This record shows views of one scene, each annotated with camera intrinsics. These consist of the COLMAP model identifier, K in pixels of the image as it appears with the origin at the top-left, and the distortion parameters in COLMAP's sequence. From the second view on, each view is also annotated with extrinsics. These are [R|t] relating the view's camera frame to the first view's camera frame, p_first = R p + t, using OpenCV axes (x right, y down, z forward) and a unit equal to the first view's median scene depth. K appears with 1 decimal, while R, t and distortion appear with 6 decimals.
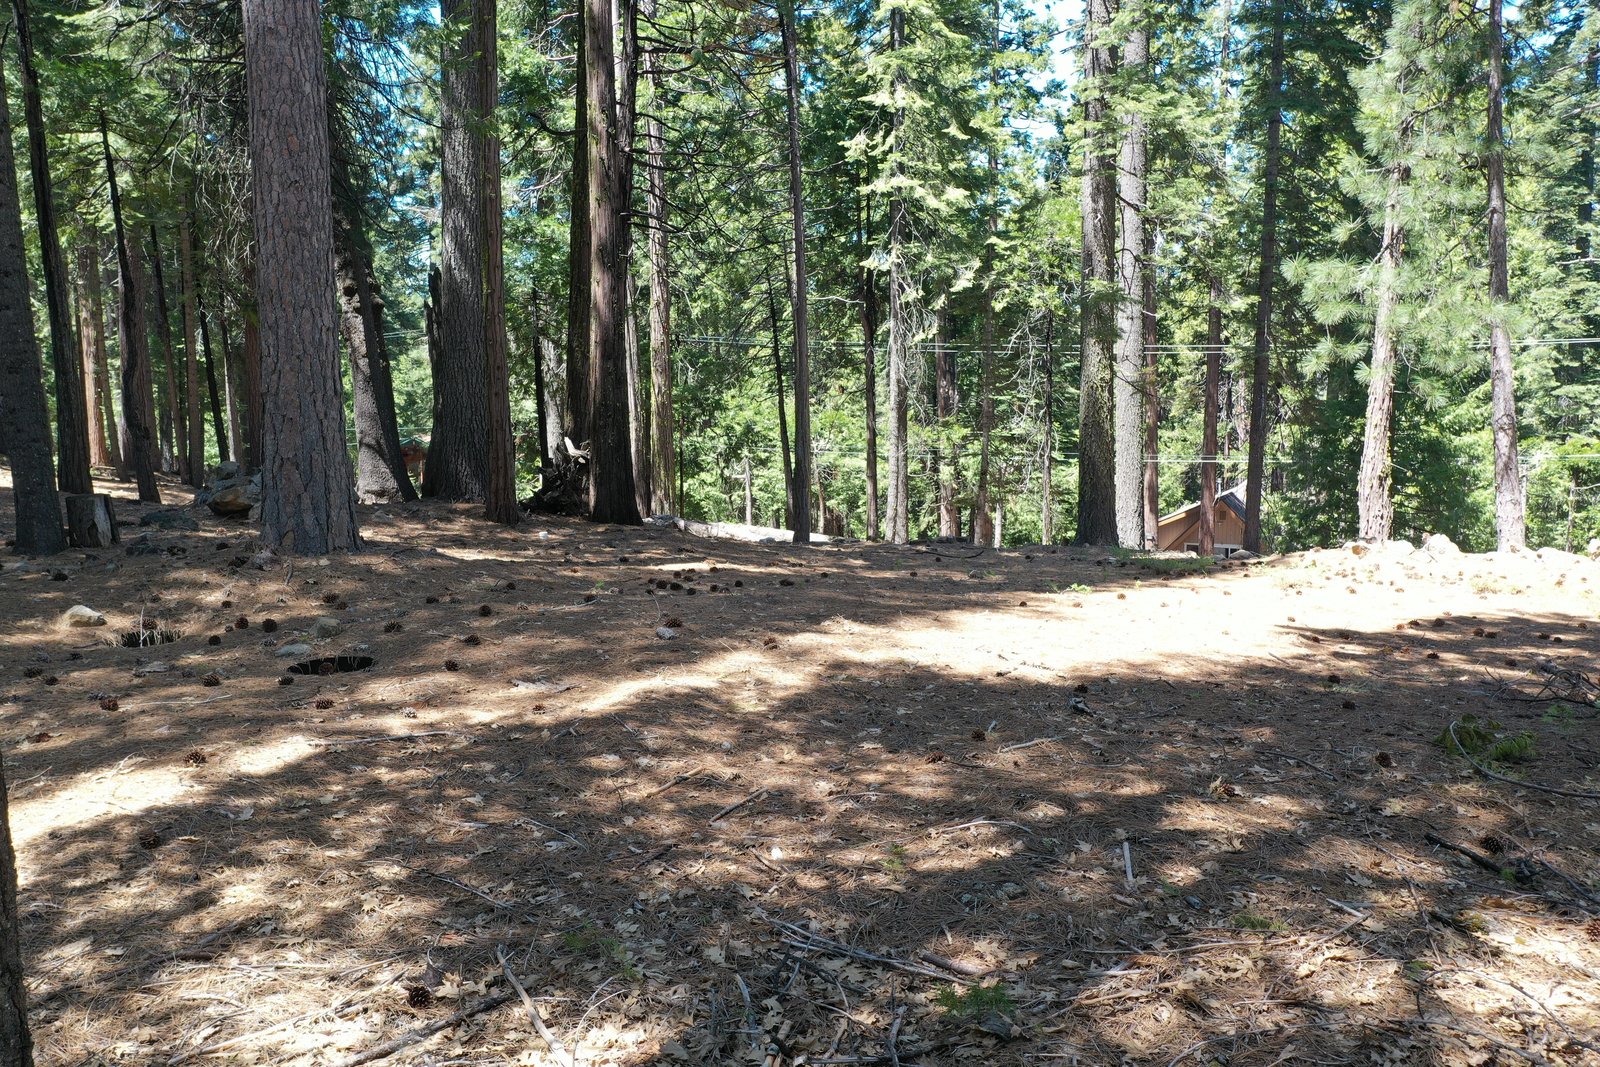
lens RADIAL K [[1276.9, 0, 799.6], [0, 1276.9, 530.6], [0, 0, 1]] dist [0.011706, 0.003037]
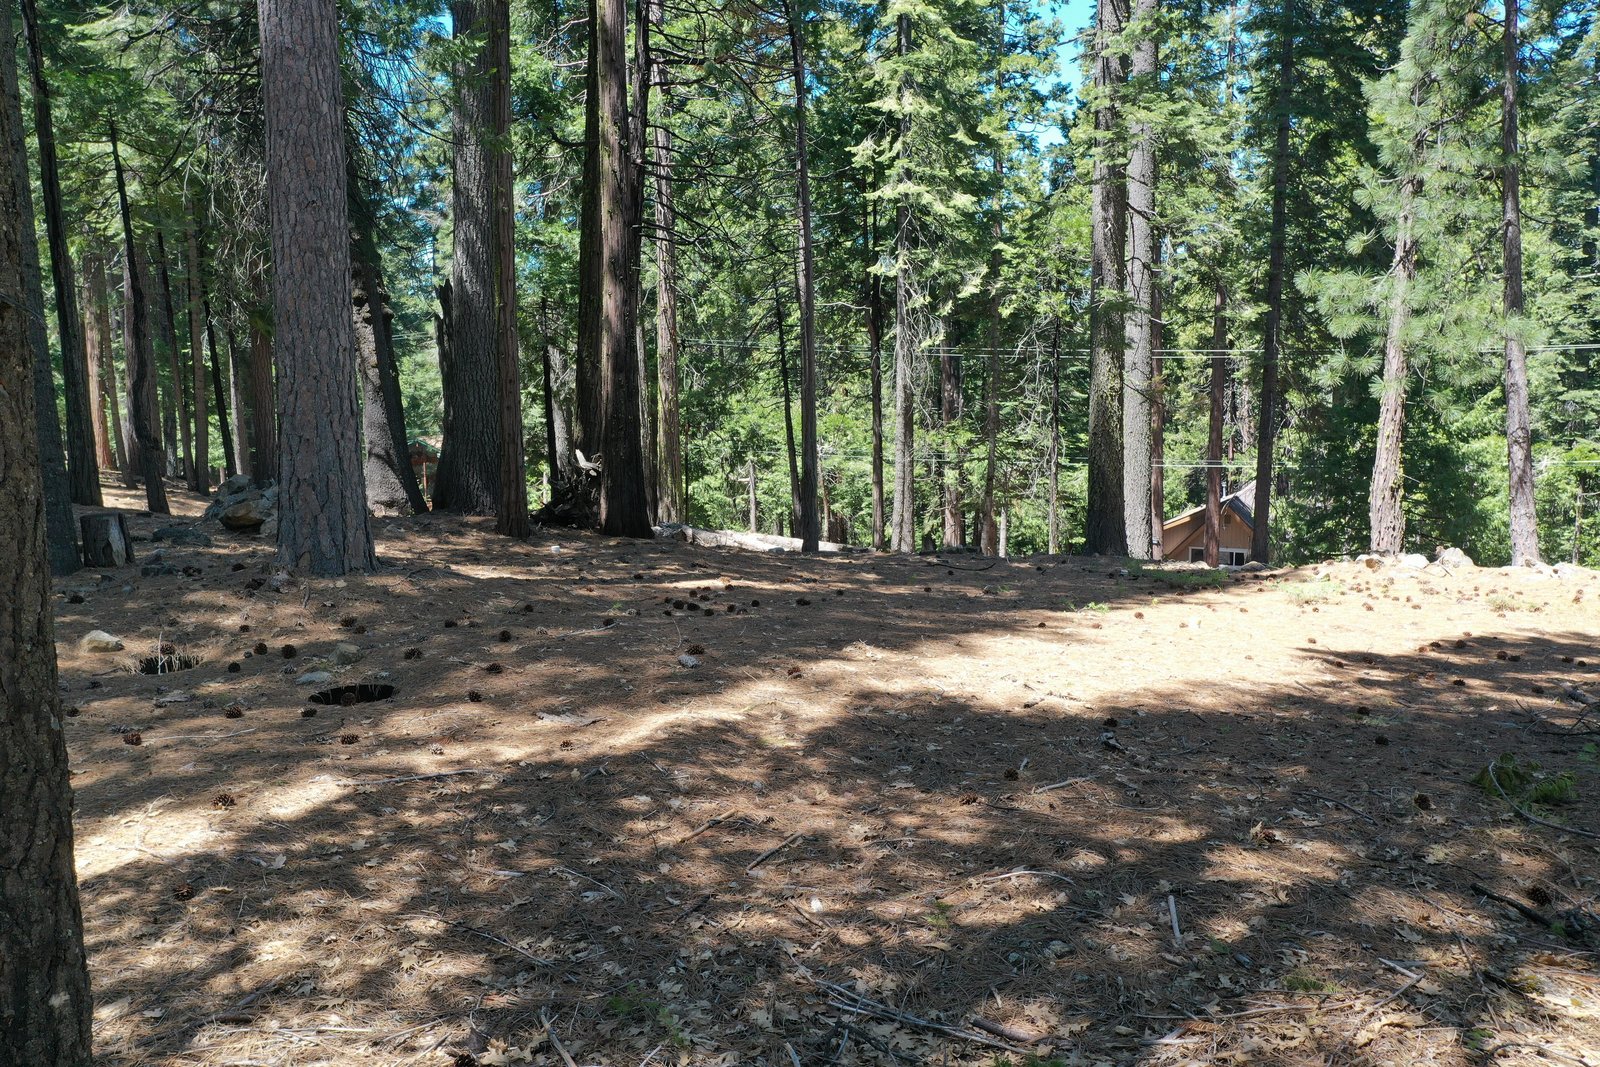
lens RADIAL K [[1276.9, 0, 799.7], [0, 1276.9, 529.6], [0, 0, 1]] dist [0.011706, 0.003037]
pose [[0.999999, 0.001175, -0.000693, -0.008454], [-0.001175, 0.999999, -0.000263, -0.010376], [0.000693, 0.000264, 1.000000, 0.003144]]
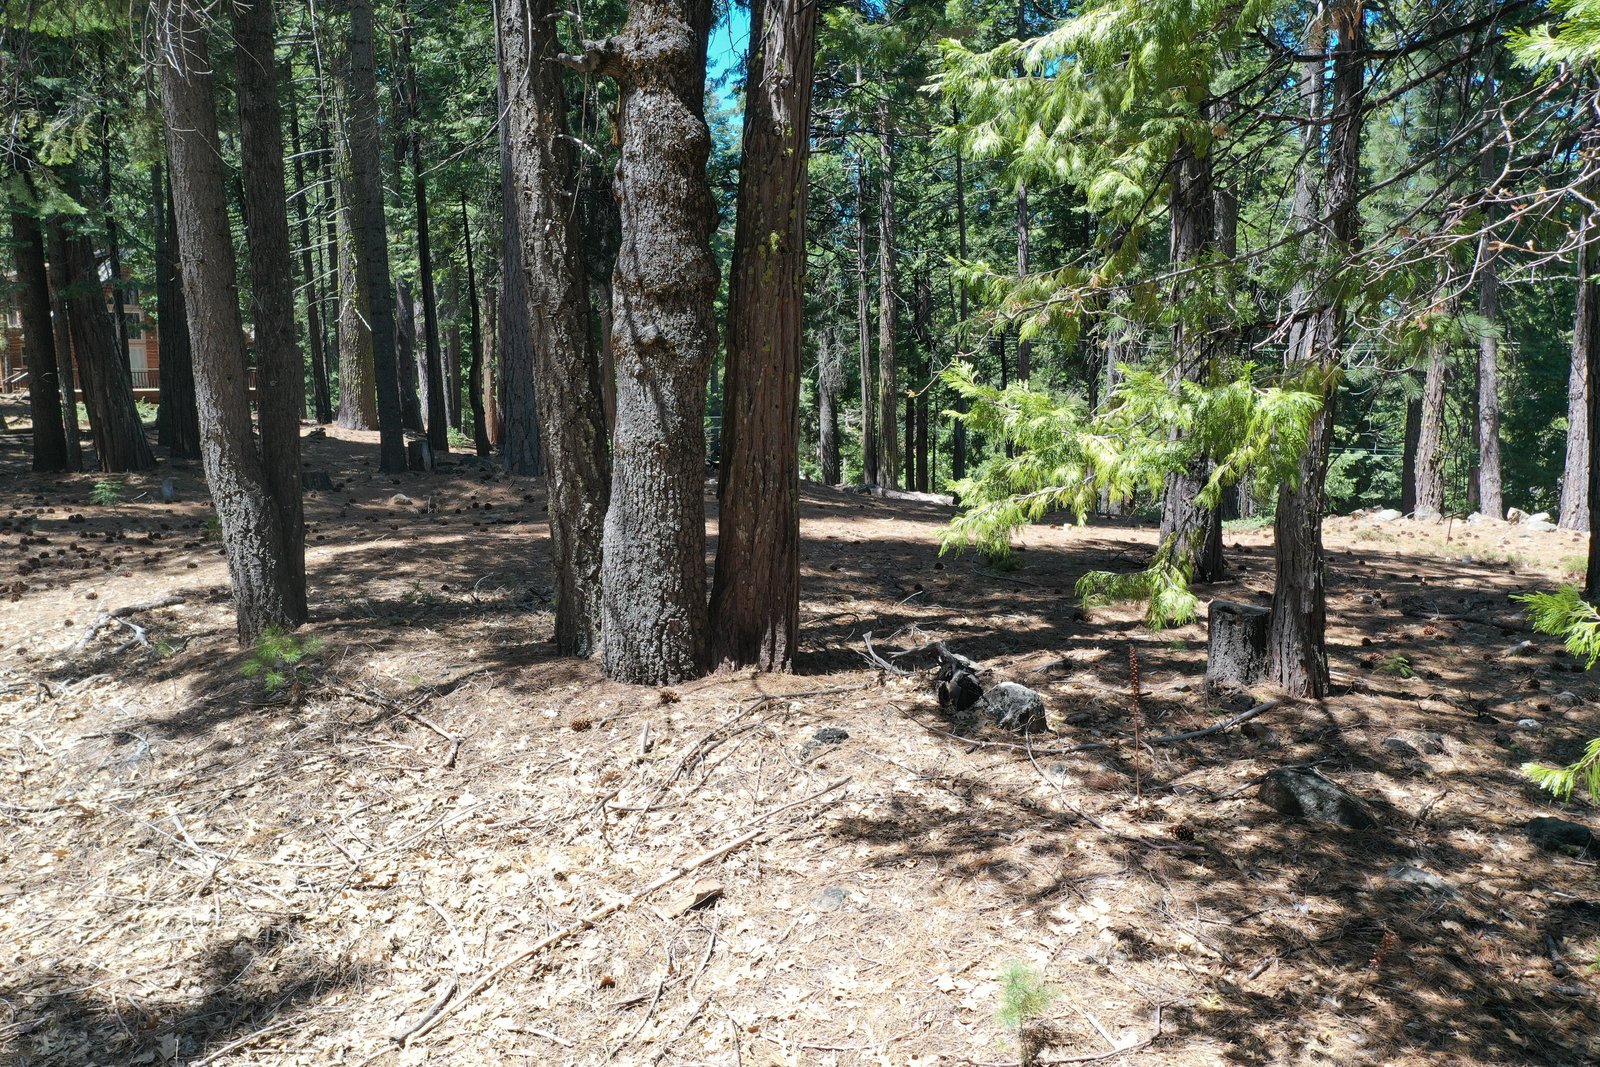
lens RADIAL K [[1276.9, 0, 805.1], [0, 1276.9, 536.0], [0, 0, 1]] dist [0.011706, 0.003037]
pose [[0.961216, 0.039259, -0.272990, 0.266082], [-0.037296, 0.999228, 0.012377, 0.038787], [0.273265, -0.001715, 0.961937, -0.324034]]
